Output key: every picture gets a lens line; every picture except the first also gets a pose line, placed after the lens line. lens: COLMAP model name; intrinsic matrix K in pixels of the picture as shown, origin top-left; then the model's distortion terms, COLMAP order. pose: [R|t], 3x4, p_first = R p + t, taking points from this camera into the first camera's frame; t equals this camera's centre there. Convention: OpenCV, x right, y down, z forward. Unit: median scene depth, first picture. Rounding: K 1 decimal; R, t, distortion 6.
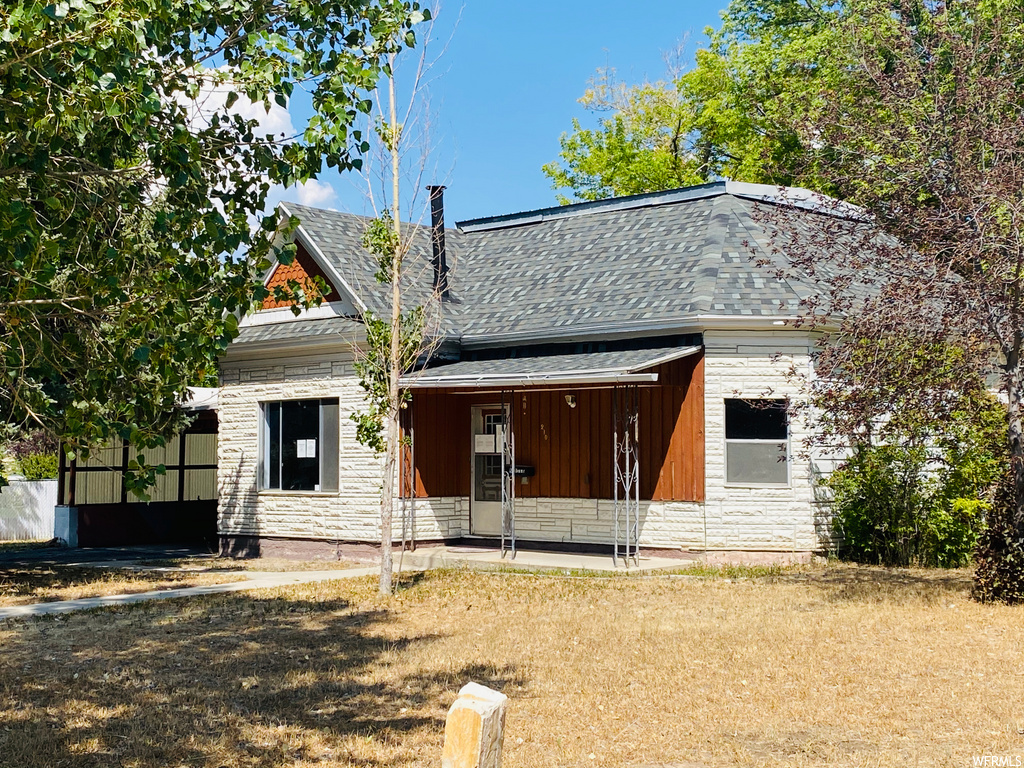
lens RADIAL K [[1490.0, 0, 512.2], [0, 1490.0, 385.2], [0, 0, 1]] dist [0.130621, 0.000000]
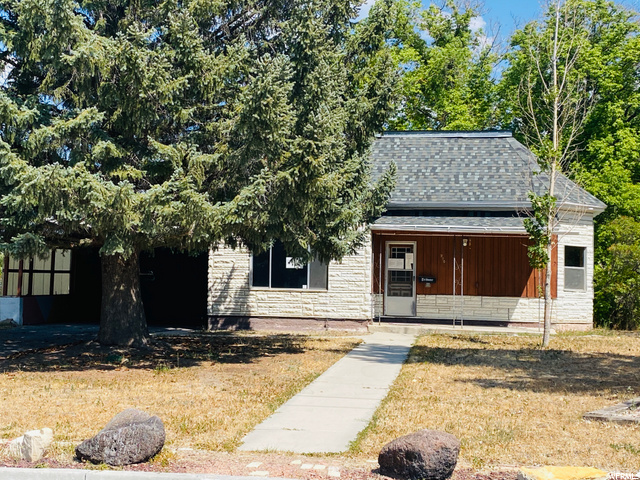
lens RADIAL K [[931.2, 0, 320.2], [0, 931.2, 238.2], [0, 0, 1]] dist [0.130621, 0.000000]
pose [[0.832735, 0.047649, 0.551618, -0.699316], [-0.051508, 0.998636, -0.008505, 0.023169], [-0.551271, -0.021331, 0.834054, 0.134469]]
